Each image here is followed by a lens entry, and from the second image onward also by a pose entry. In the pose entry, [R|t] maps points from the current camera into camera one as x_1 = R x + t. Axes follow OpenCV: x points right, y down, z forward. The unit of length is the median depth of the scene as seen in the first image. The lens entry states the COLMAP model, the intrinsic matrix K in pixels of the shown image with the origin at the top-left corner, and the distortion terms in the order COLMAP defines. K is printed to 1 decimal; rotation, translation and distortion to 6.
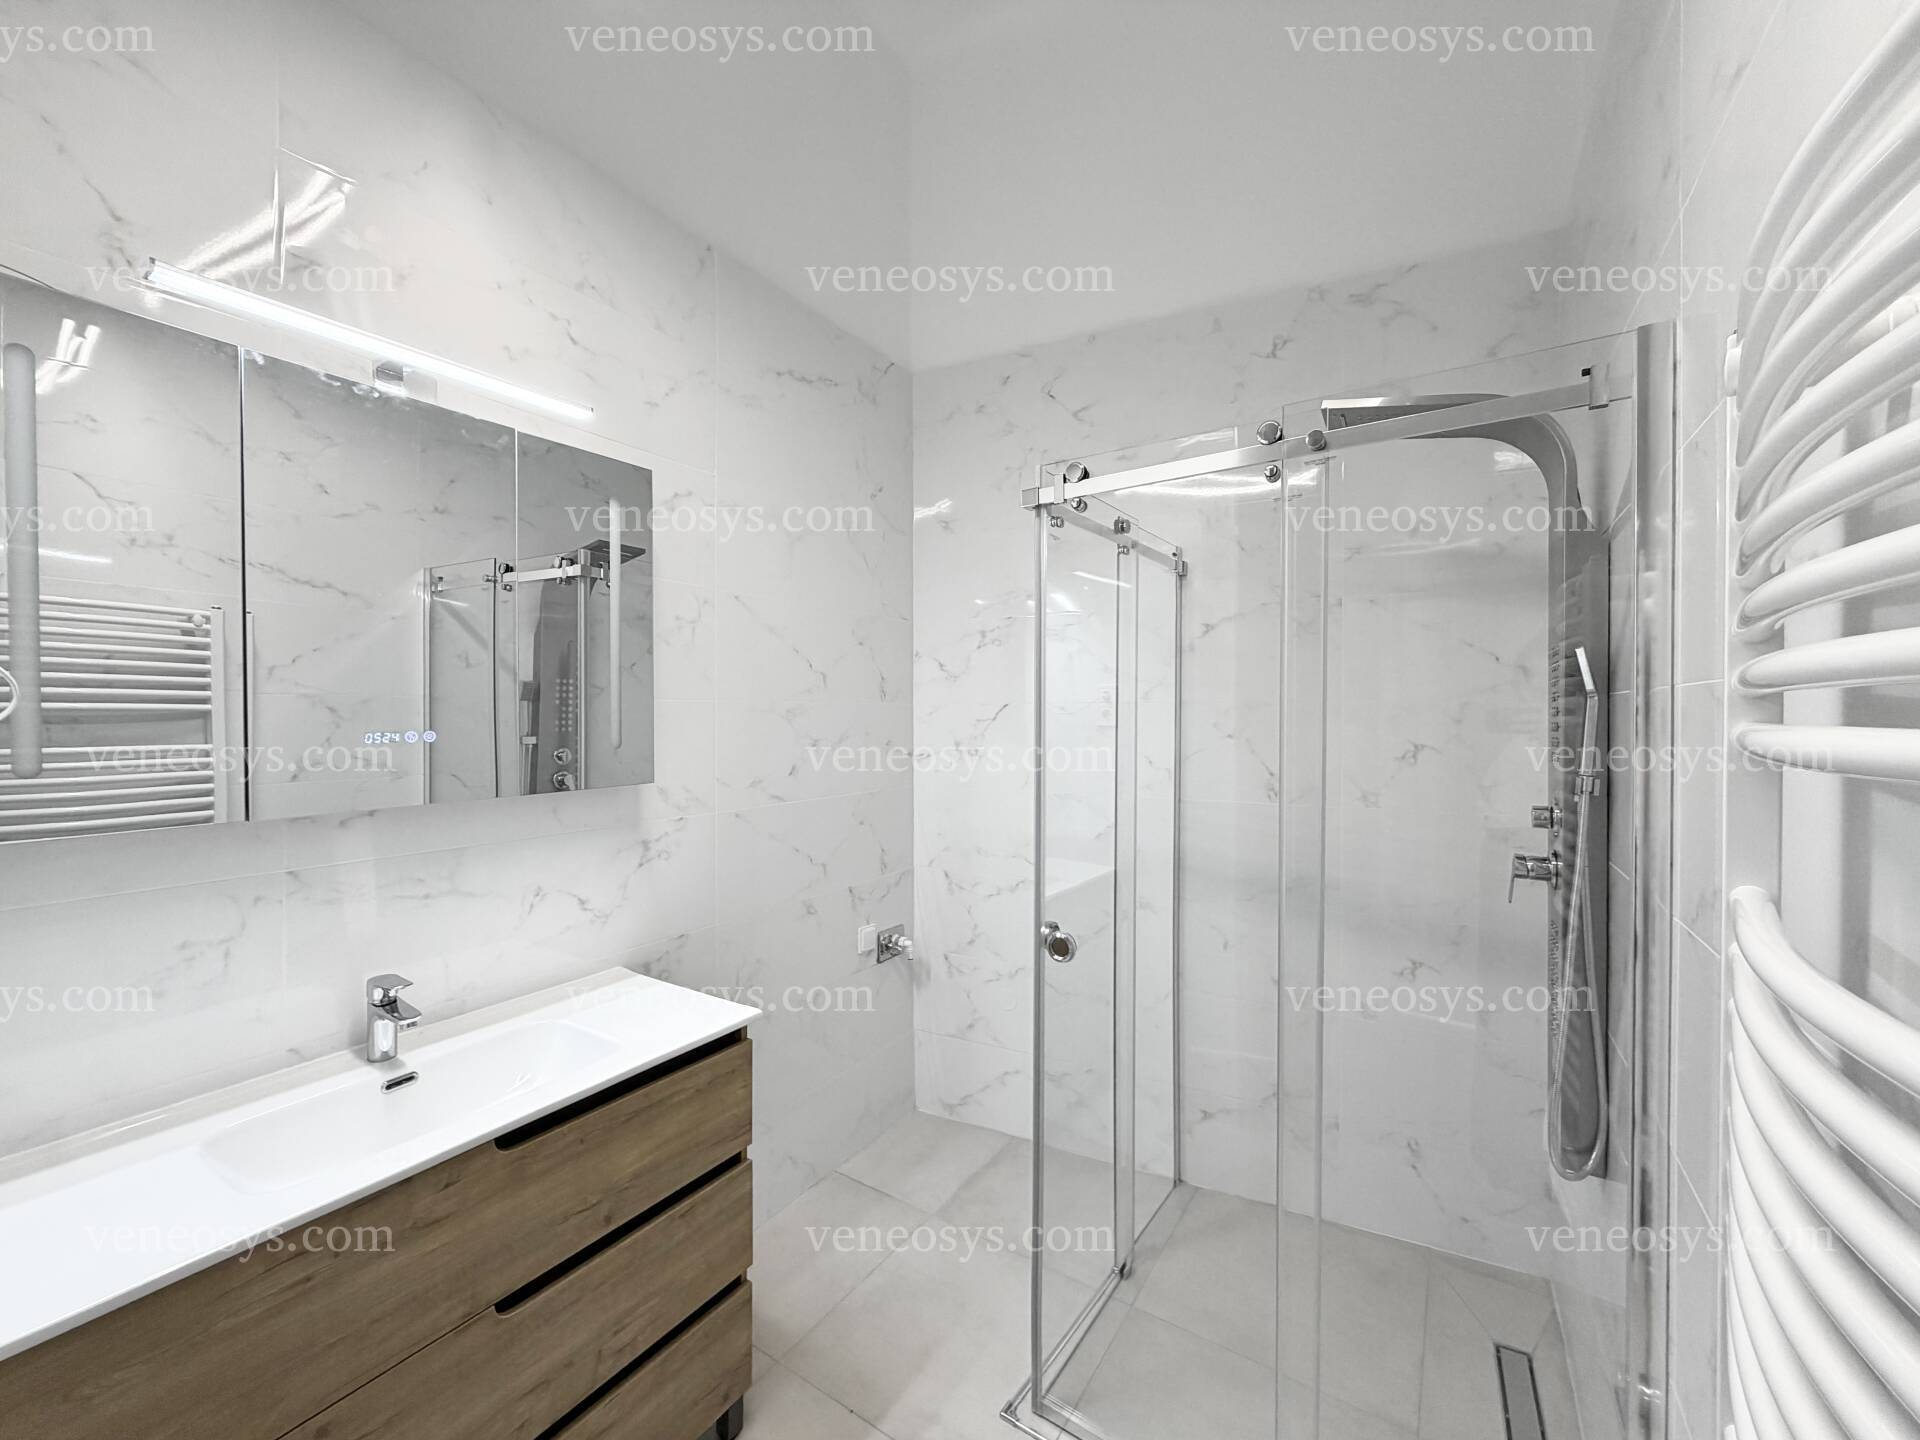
lens RADIAL K [[764.1, 0, 953.1], [0, 764.1, 711.1], [0, 0, 1]] dist [-0.000101, 0.000305]
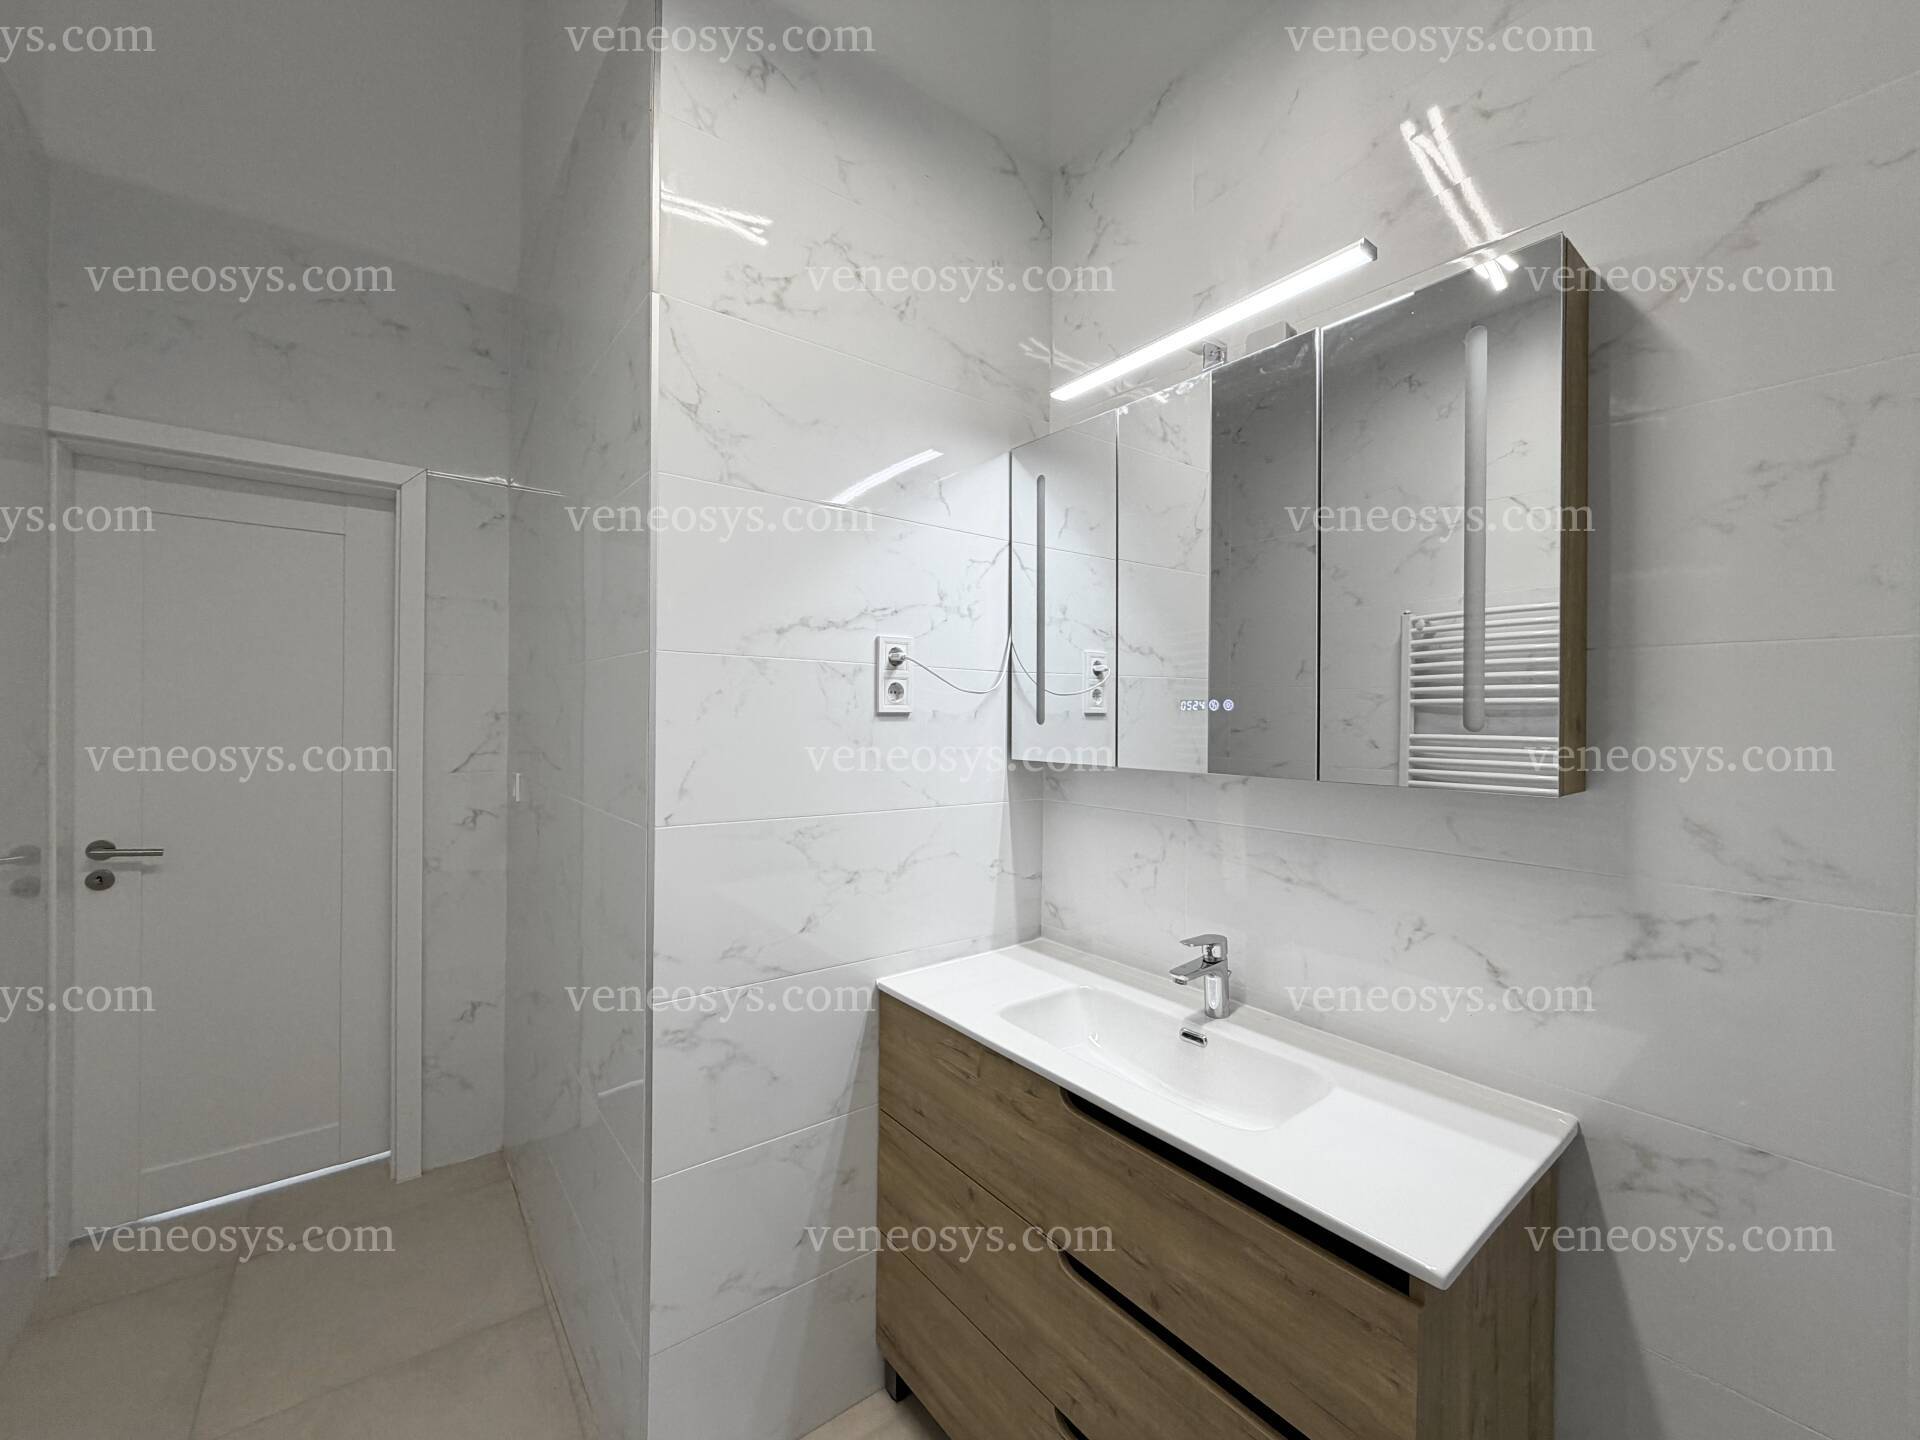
lens RADIAL K [[764.1, 0, 955.3], [0, 764.1, 721.6], [0, 0, 1]] dist [-0.000101, 0.000305]
pose [[-0.327156, -0.001680, -0.944969, 0.341332], [-0.016042, 0.999864, 0.003776, 0.056329], [0.944834, 0.016394, -0.327138, 0.974425]]
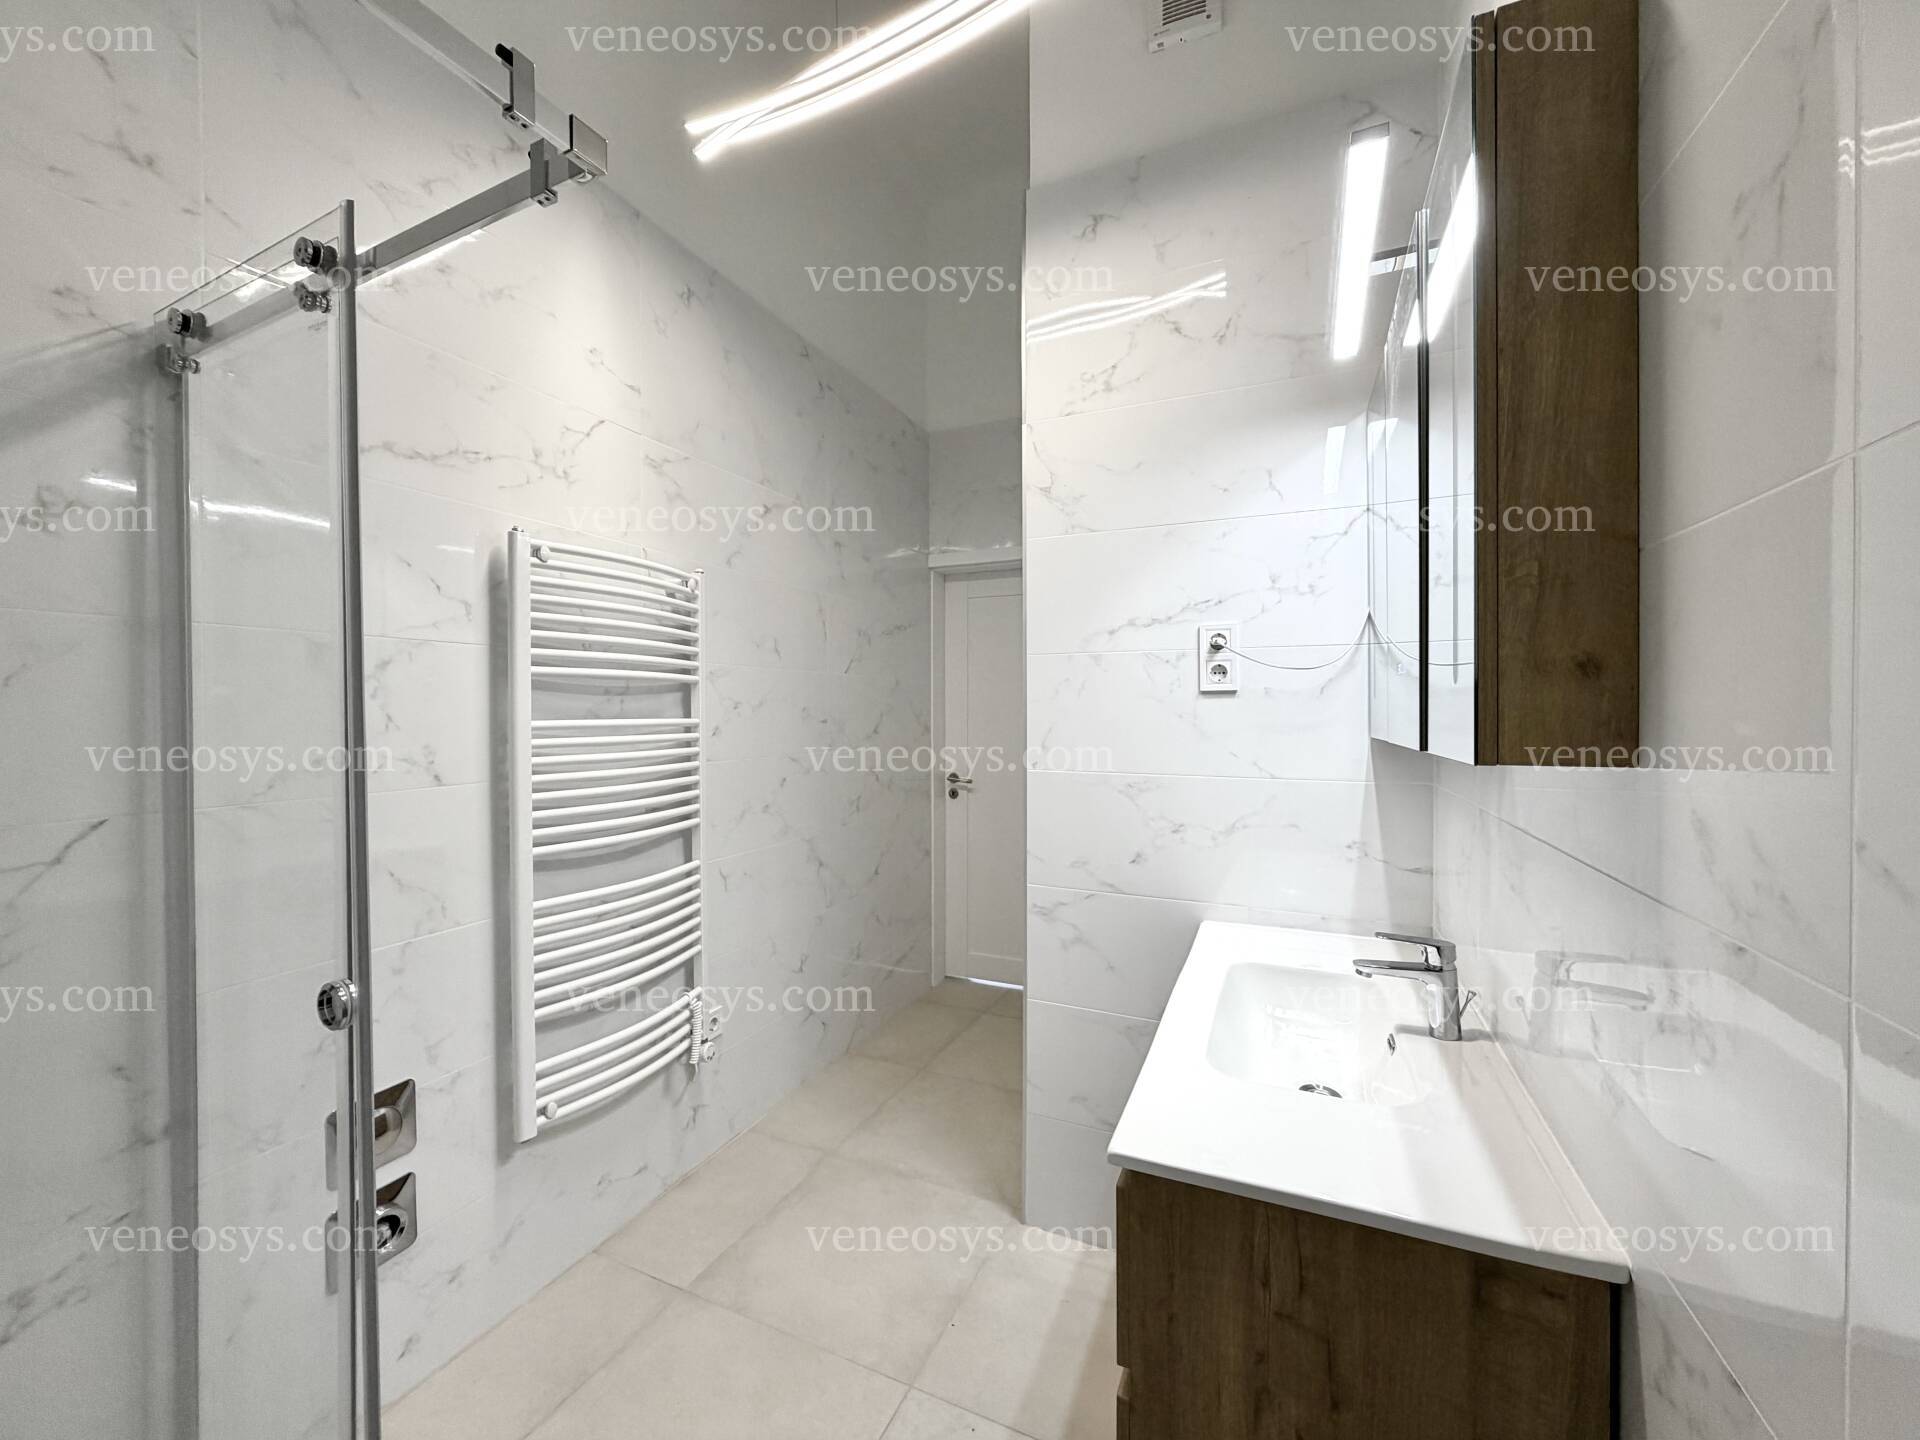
lens RADIAL K [[764.1, 0, 951.4], [0, 764.1, 721.2], [0, 0, 1]] dist [-0.000101, 0.000305]
pose [[-0.988527, -0.003646, -0.151001, -0.062946], [-0.005807, 0.999887, 0.013874, 0.084818], [0.150934, 0.014591, -0.988436, 1.726582]]
